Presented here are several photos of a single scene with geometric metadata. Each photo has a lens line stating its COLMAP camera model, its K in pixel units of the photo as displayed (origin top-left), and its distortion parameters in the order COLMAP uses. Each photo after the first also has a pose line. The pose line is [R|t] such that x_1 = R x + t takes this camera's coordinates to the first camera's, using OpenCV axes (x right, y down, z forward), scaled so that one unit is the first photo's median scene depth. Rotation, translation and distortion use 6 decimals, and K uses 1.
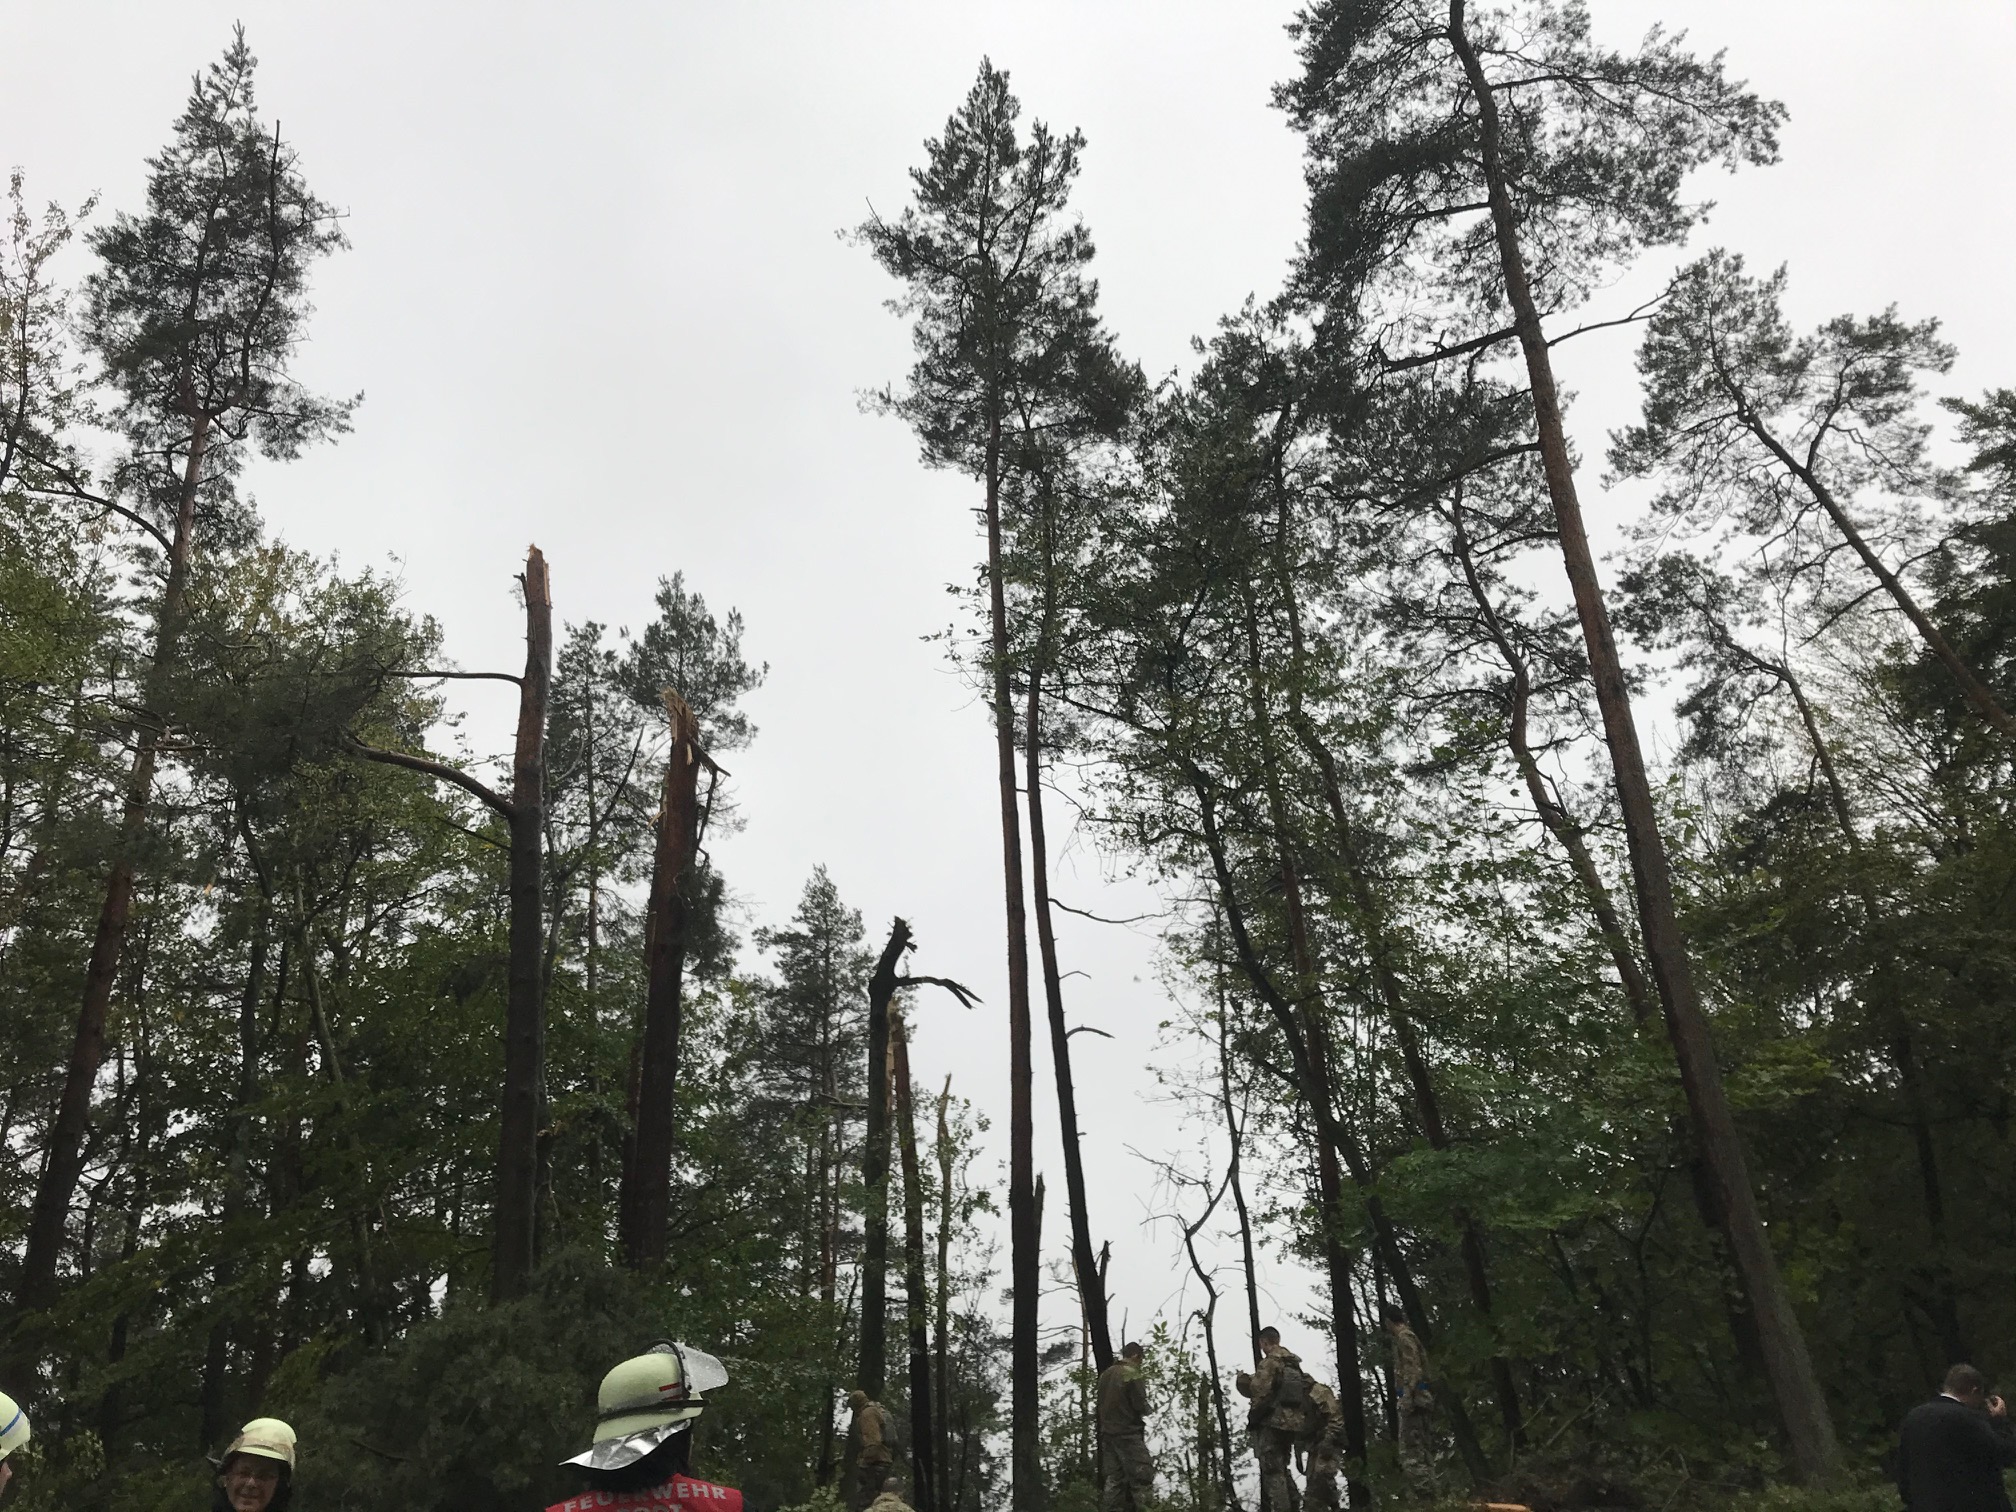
lens RADIAL K [[1659.4, 0, 952.8], [0, 1659.4, 745.7], [0, 0, 1]] dist [0.022374, 0.005614]
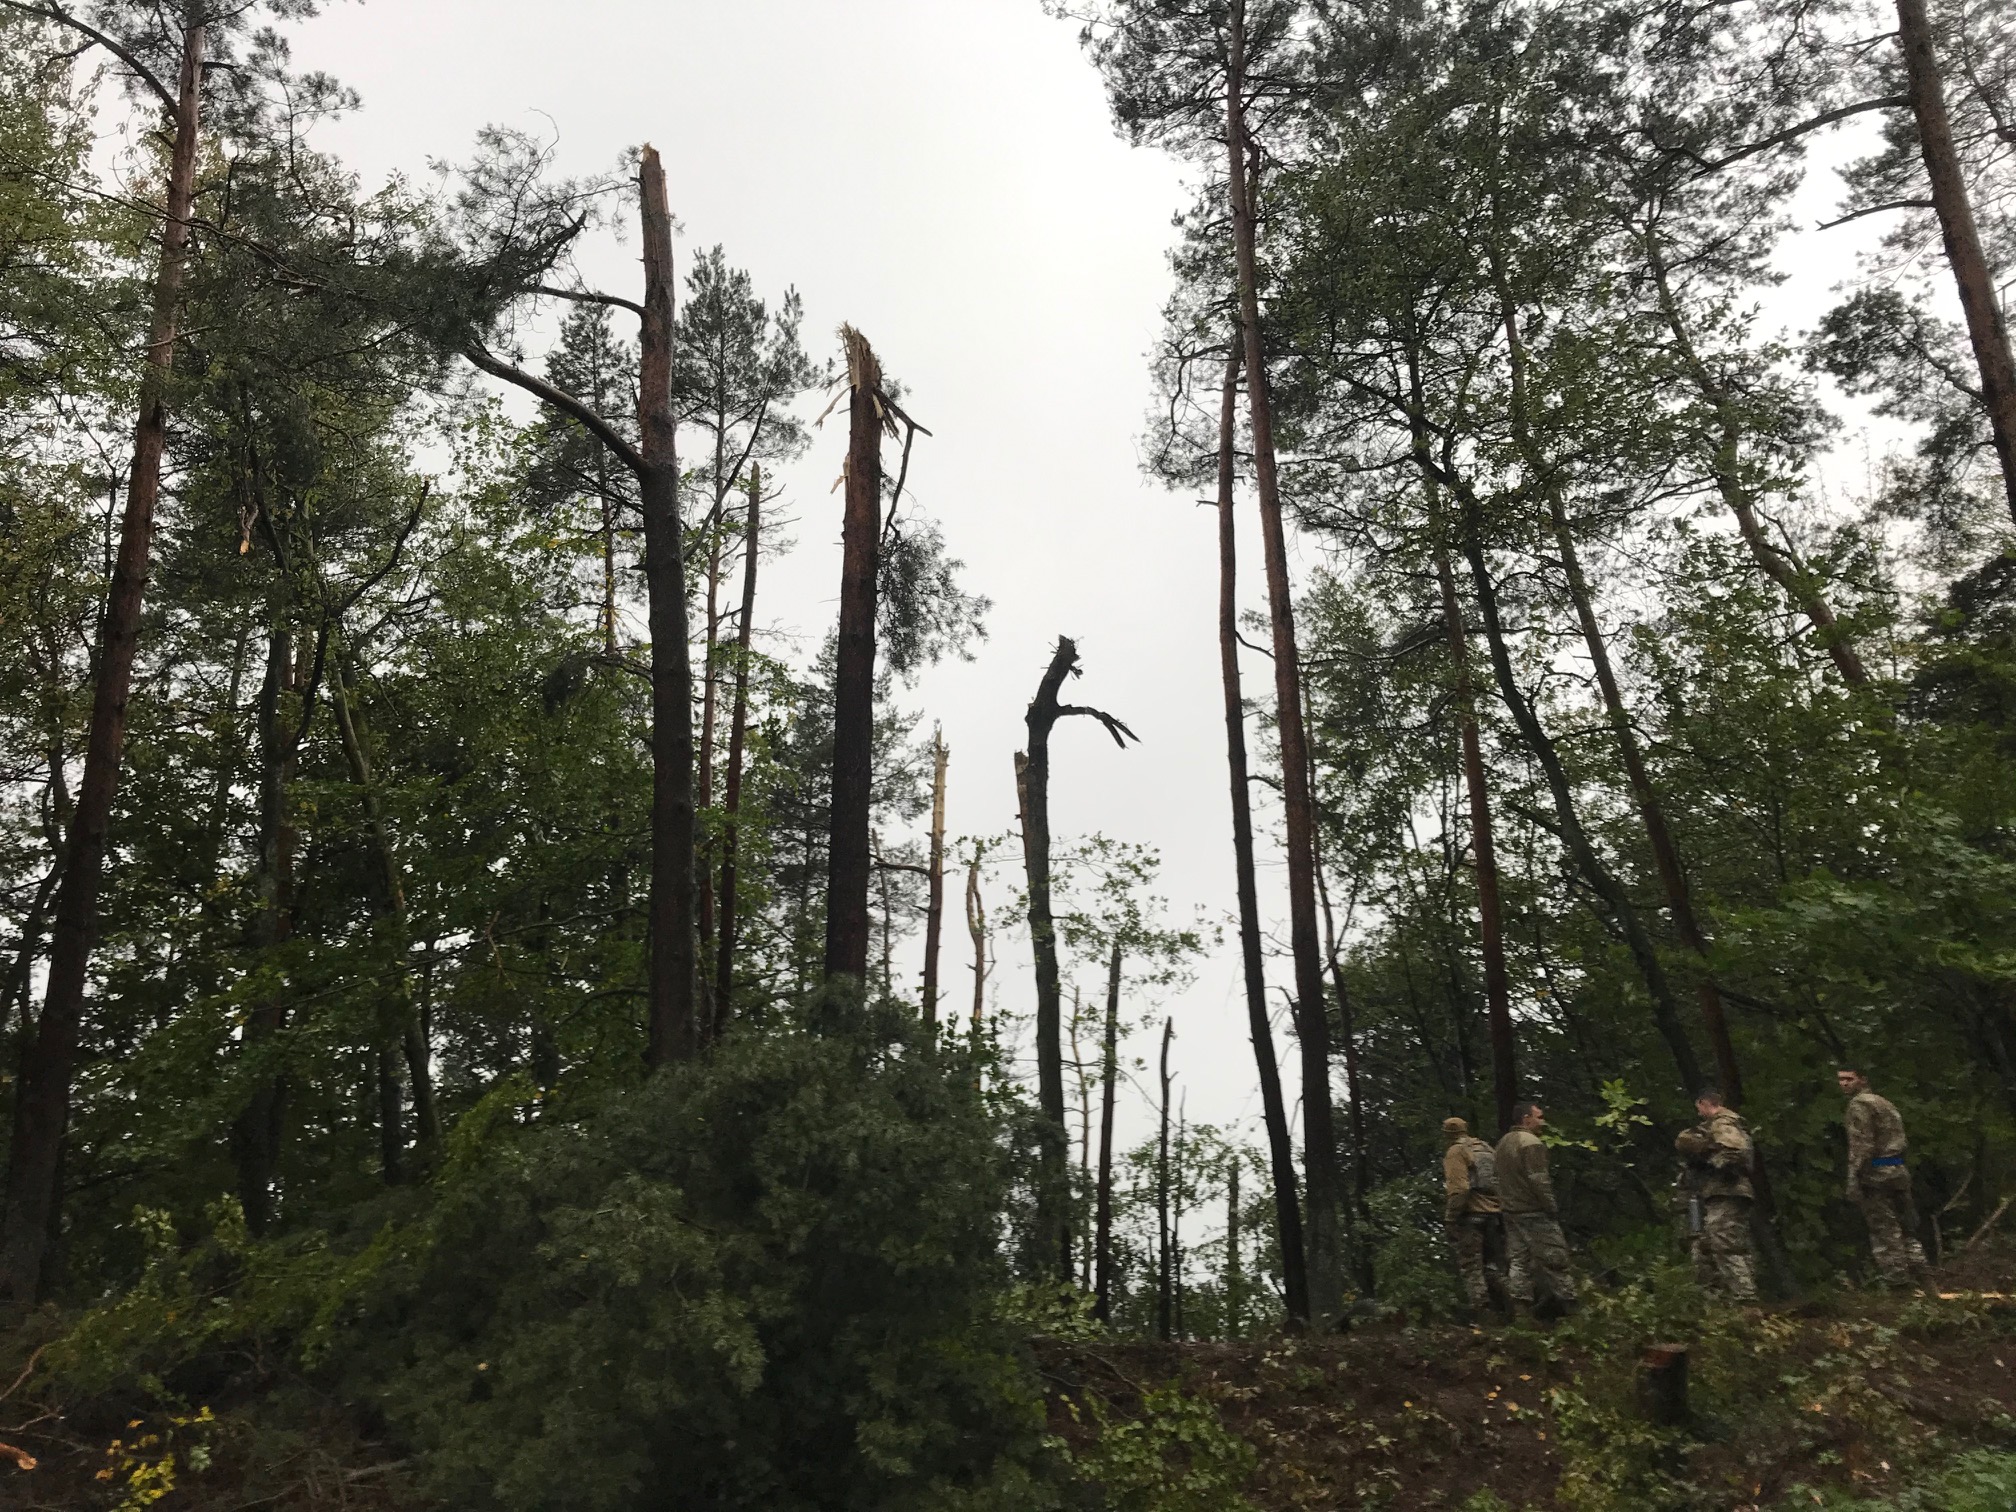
lens RADIAL K [[1681.7, 0, 1008.0], [0, 1681.7, 756.0], [0, 0, 1]] dist [0.006183, 0.001923]
pose [[0.988272, 0.038196, 0.147851, -0.142233], [-0.054544, 0.992638, 0.108147, 0.055047], [-0.142632, -0.114943, 0.983079, 0.111506]]
